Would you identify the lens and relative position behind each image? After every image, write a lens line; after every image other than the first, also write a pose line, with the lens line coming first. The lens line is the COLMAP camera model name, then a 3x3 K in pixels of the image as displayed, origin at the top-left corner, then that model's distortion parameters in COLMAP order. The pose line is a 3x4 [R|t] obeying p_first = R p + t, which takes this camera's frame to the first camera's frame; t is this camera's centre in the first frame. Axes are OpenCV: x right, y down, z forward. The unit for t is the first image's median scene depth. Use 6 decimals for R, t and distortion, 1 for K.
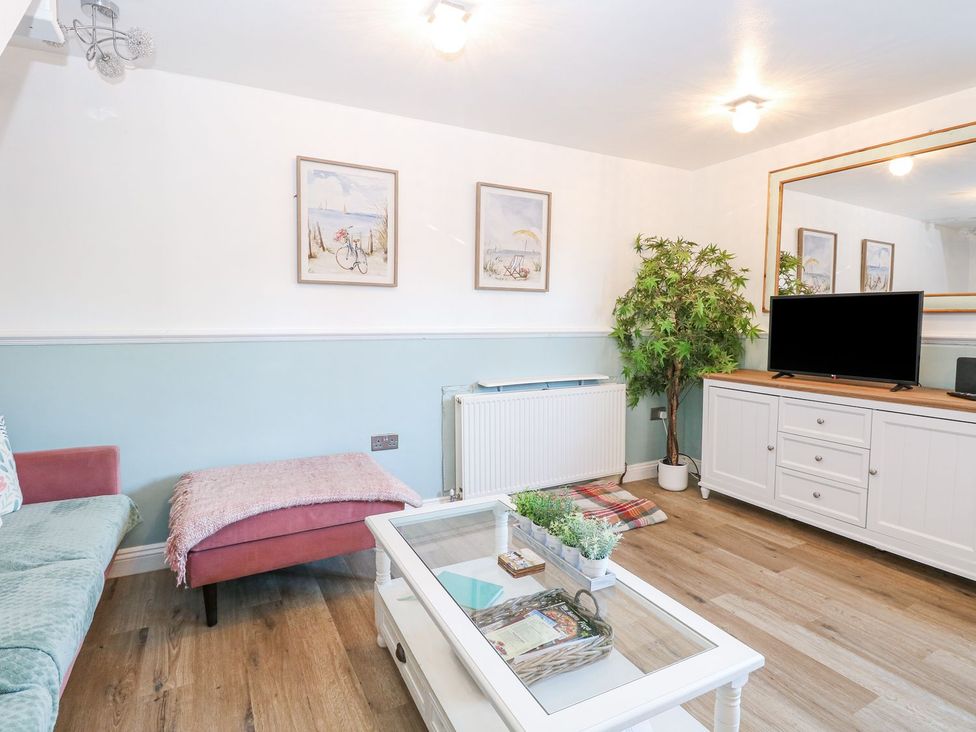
lens RADIAL K [[516.3, 0, 479.6], [0, 516.3, 368.2], [0, 0, 1]] dist [-0.001592, -0.012763]
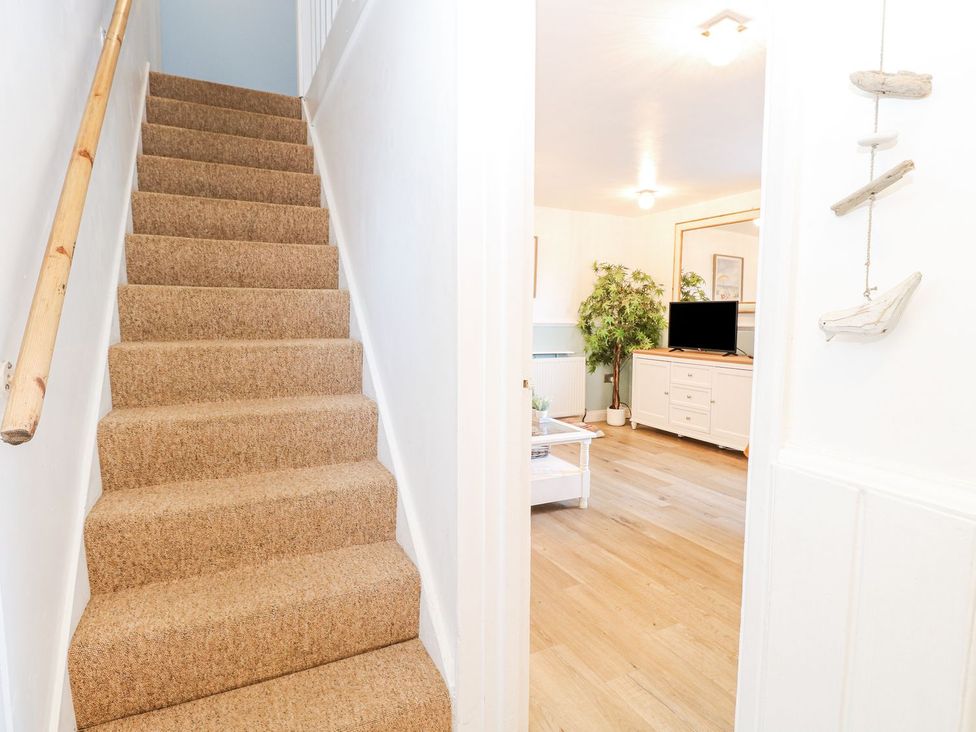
lens RADIAL K [[516.3, 0, 493.2], [0, 516.3, 363.3], [0, 0, 1]] dist [-0.001592, -0.012763]
pose [[0.999897, 0.008873, 0.011295, -0.013743], [-0.008802, 0.999941, -0.006329, 0.064830], [-0.011350, 0.006229, 0.999916, -0.584305]]
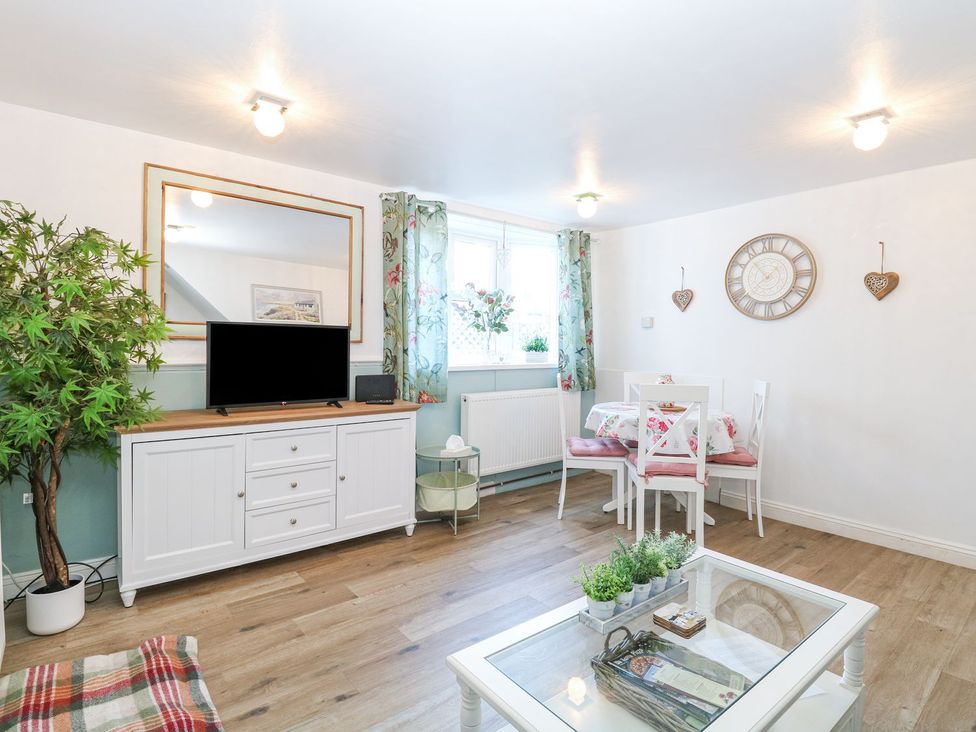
lens RADIAL K [[516.3, 0, 486.4], [0, 516.3, 360.8], [0, 0, 1]] dist [-0.001592, -0.012763]
pose [[-0.204052, -0.038747, 0.978193, -0.324024], [0.083014, 0.994933, 0.056726, -0.075210], [-0.975434, 0.092778, -0.199802, 0.646782]]
